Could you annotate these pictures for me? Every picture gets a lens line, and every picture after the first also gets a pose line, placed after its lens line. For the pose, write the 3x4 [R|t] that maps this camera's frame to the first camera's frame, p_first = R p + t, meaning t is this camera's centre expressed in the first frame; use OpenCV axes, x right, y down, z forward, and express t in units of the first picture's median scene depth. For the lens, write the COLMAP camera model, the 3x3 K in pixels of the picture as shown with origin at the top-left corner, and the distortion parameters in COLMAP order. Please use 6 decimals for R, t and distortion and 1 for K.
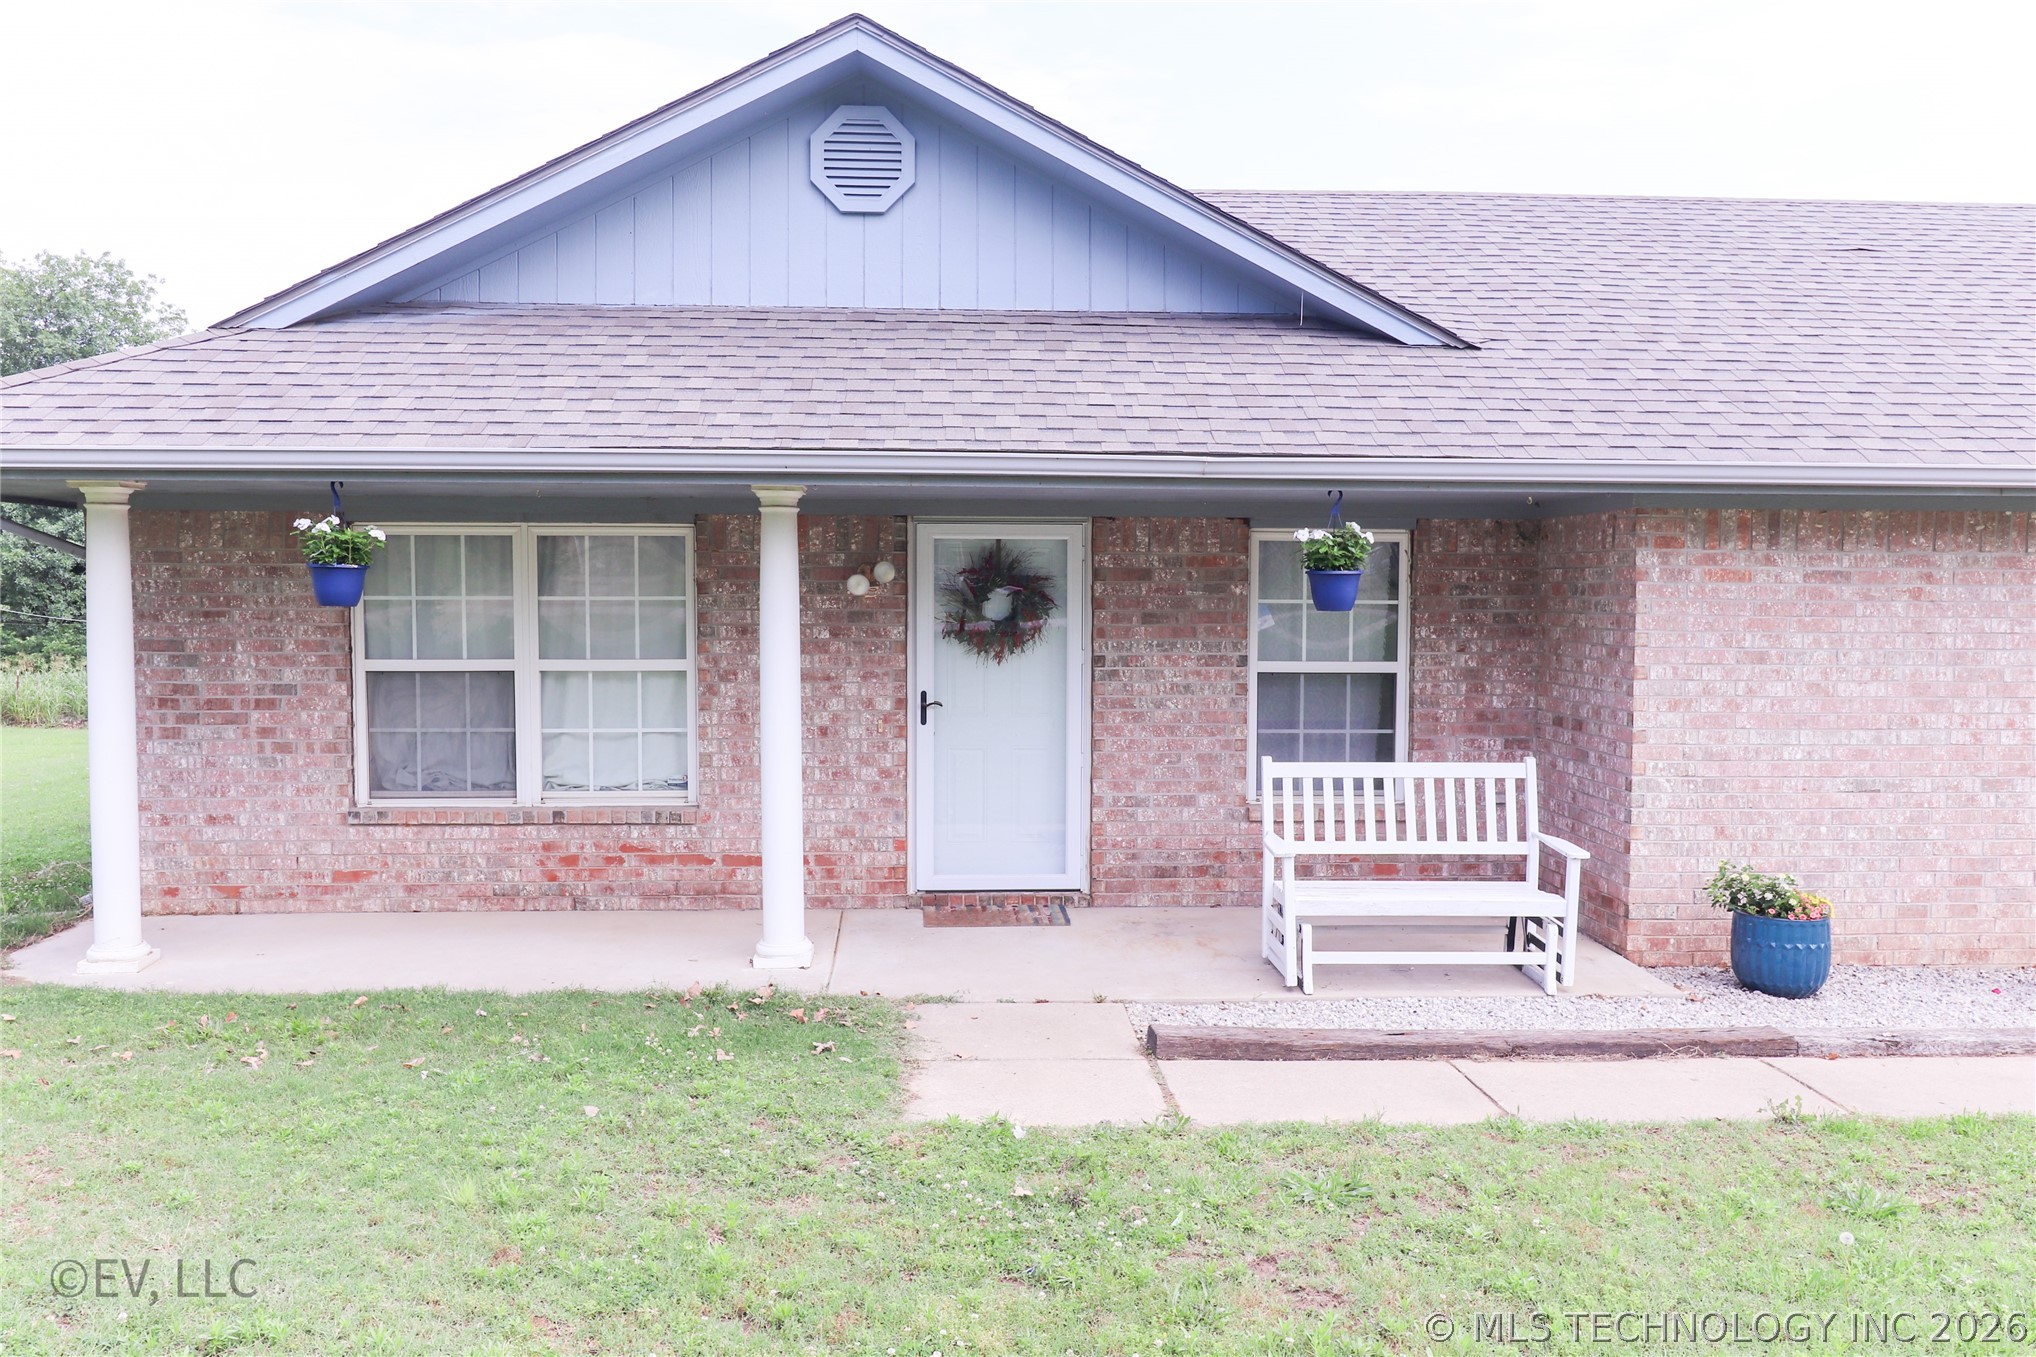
lens RADIAL K [[1566.0, 0, 1016.6], [0, 1566.0, 684.4], [0, 0, 1]] dist [0.002359, 0.003037]
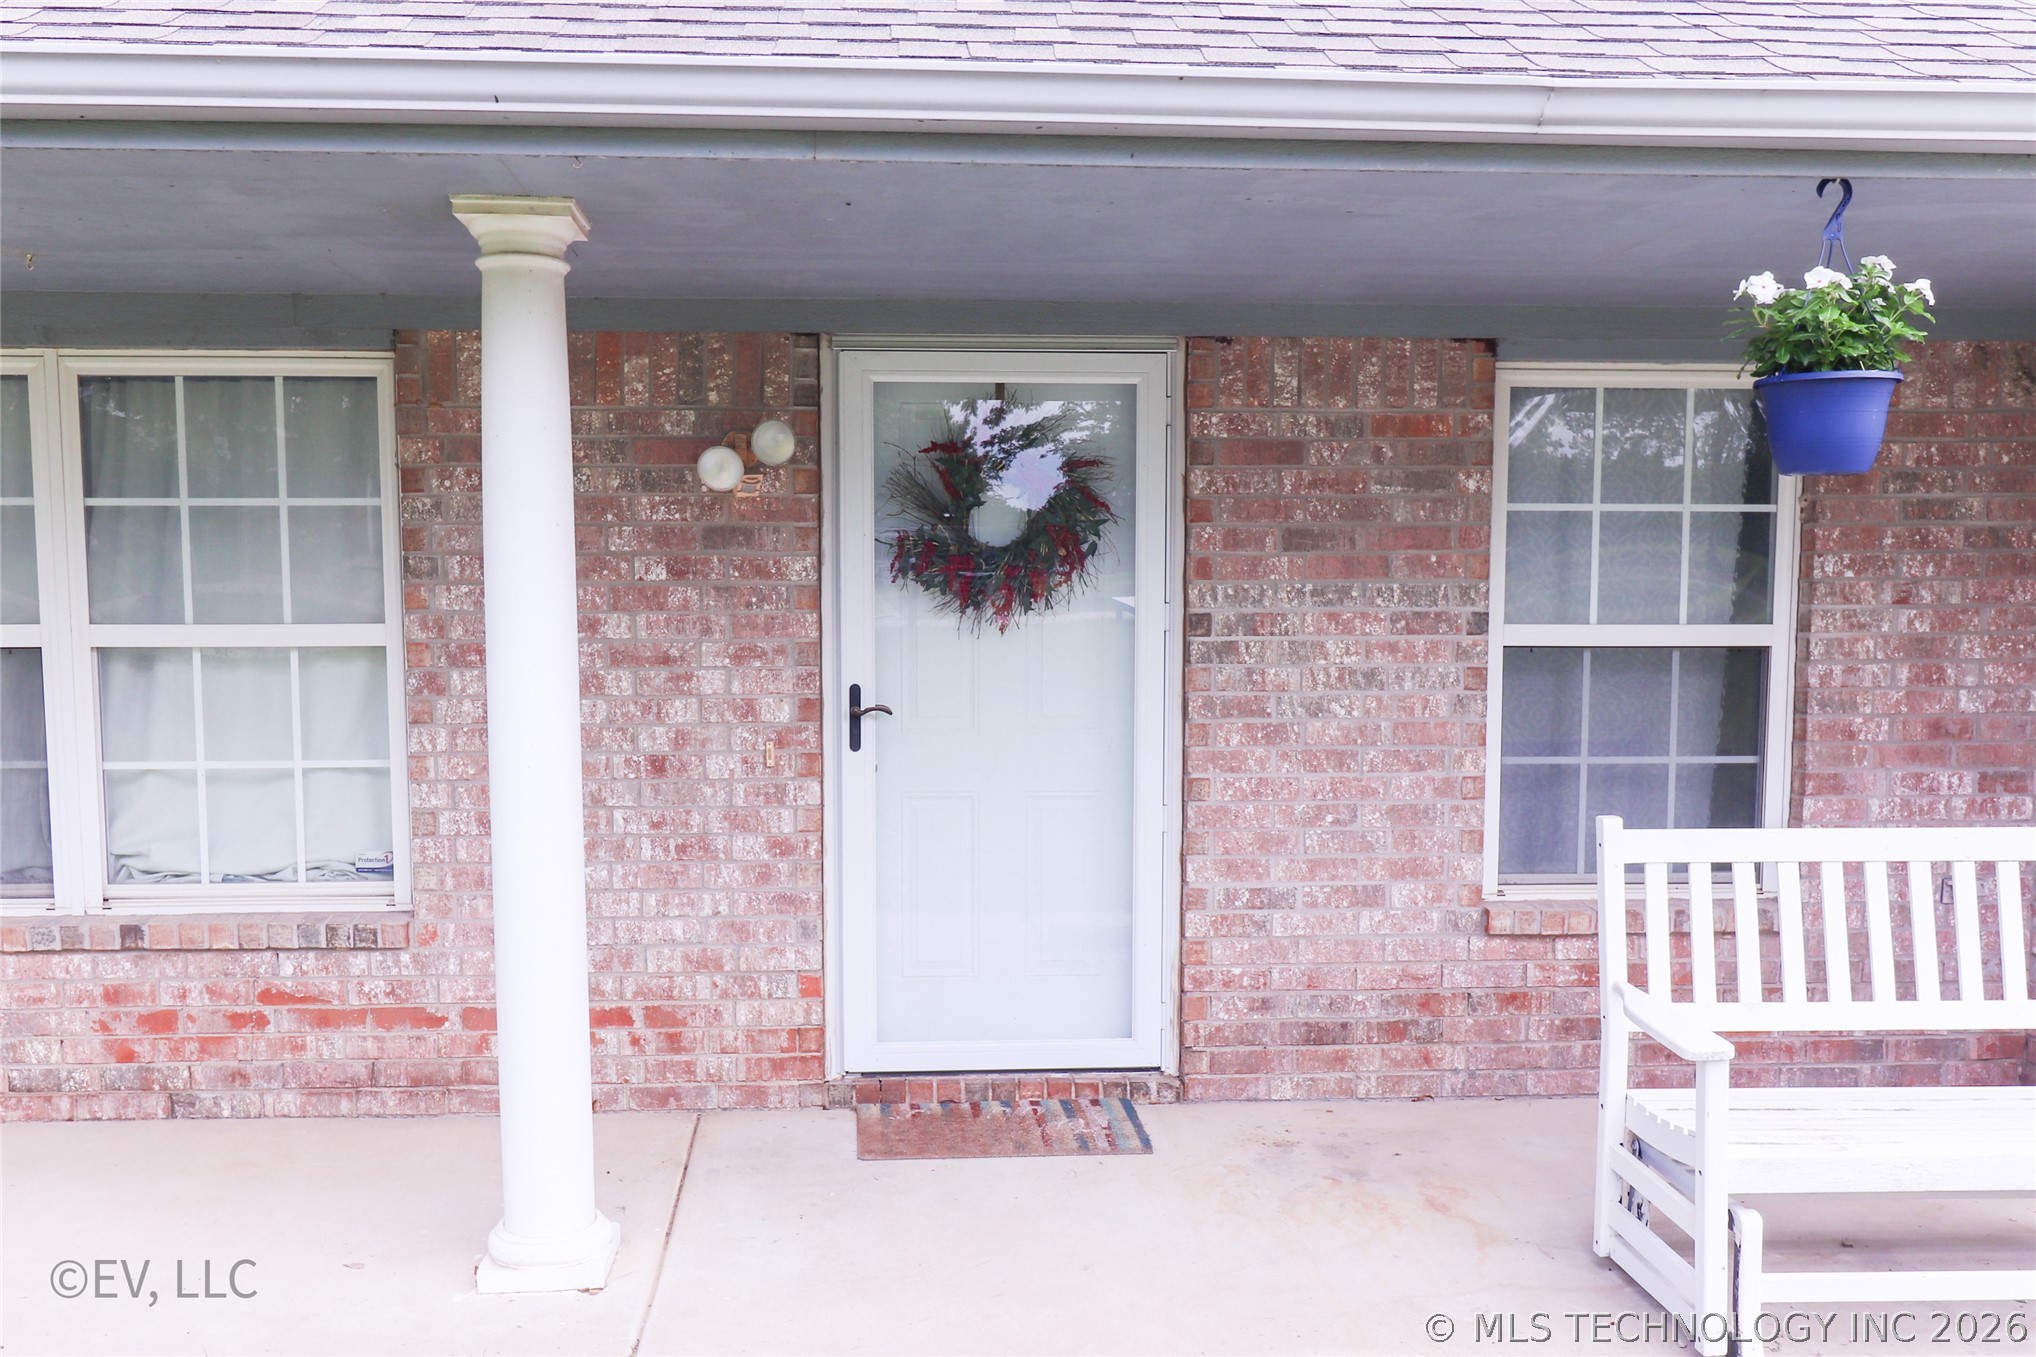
lens RADIAL K [[1786.6, 0, 974.5], [0, 1786.6, 776.4], [0, 0, 1]] dist [0.002855, -0.003091]
pose [[0.999988, -0.004694, 0.001686, -0.021727], [0.004627, 0.999280, 0.037656, 0.012457], [-0.001861, -0.037647, 0.999289, 0.421527]]
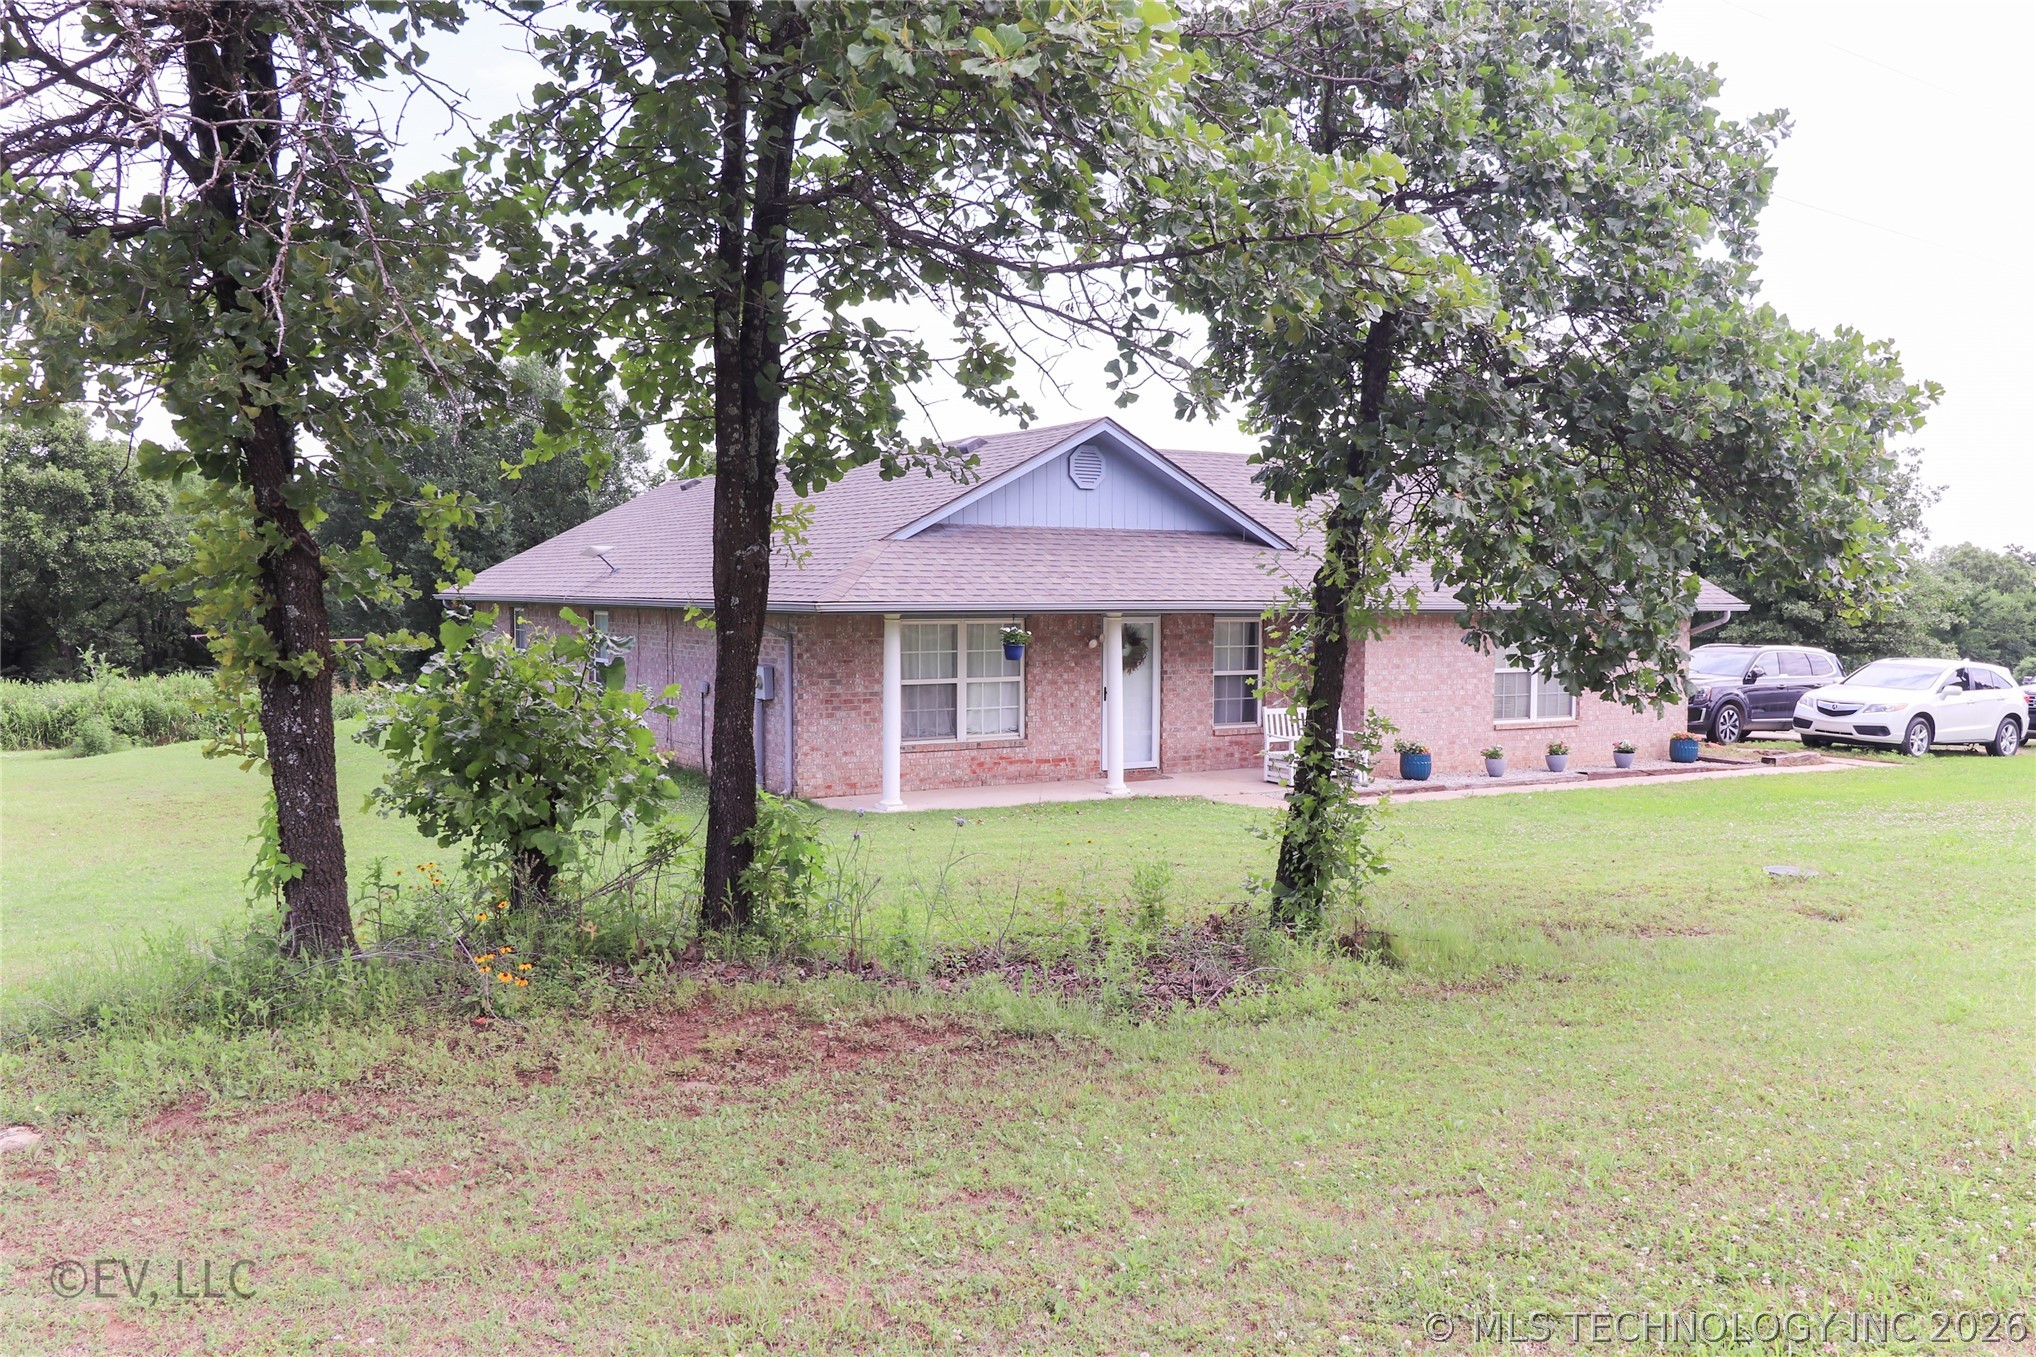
lens RADIAL K [[1650.4, 0, 1013.8], [0, 1650.4, 683.2], [0, 0, 1]] dist [-0.003427, 0.000278]
pose [[0.879185, -0.027299, 0.475697, -1.386934], [0.022777, 0.999624, 0.015268, -0.043129], [-0.475935, -0.002588, 0.879476, -1.154150]]
